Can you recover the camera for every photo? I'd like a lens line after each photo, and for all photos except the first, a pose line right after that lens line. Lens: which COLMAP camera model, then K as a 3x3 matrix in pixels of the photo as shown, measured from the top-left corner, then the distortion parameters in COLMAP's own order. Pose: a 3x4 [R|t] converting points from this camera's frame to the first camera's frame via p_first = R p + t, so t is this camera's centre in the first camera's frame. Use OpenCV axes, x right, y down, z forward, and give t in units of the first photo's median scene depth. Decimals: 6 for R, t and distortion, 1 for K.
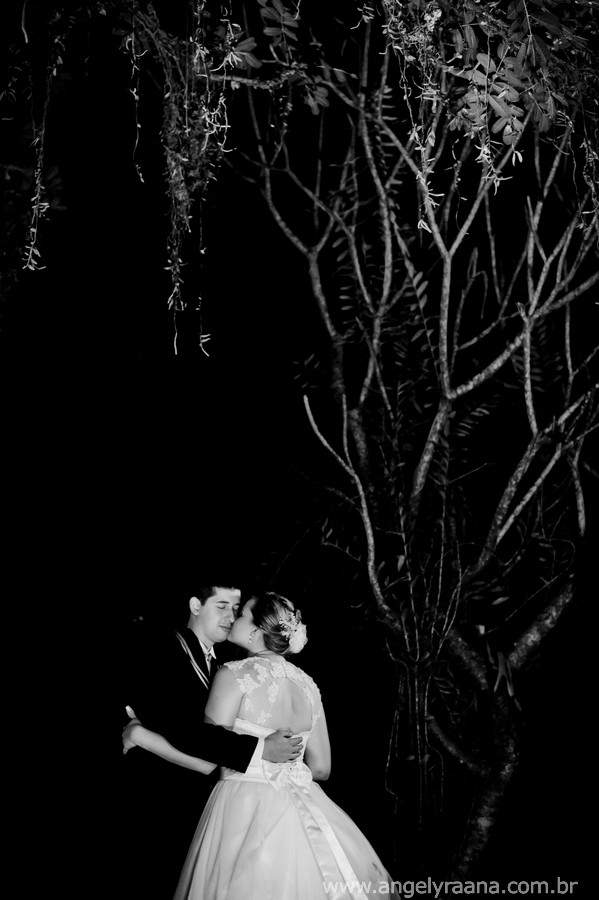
lens RADIAL K [[1200.5, 0, 299.5], [0, 1200.5, 450.0], [0, 0, 1]] dist [-0.028436, -0.077684]
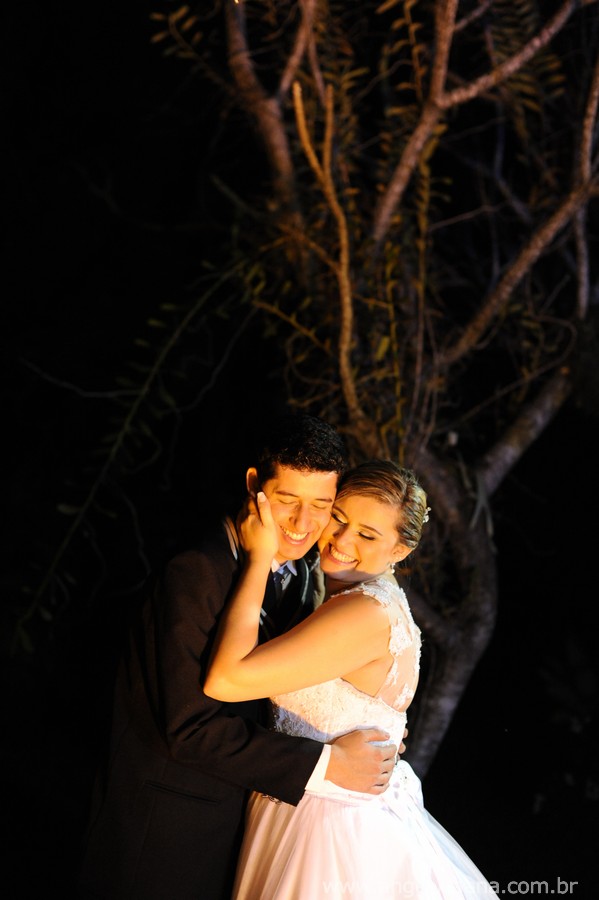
lens RADIAL K [[1189.5, 0, 266.1], [0, 1189.5, 410.2], [0, 0, 1]] dist [-0.024198, -0.083950]
pose [[0.971266, 0.070075, 0.227448, -0.125630], [-0.121637, 0.967586, 0.221317, -0.012765], [-0.204566, -0.242624, 0.948307, 0.347329]]
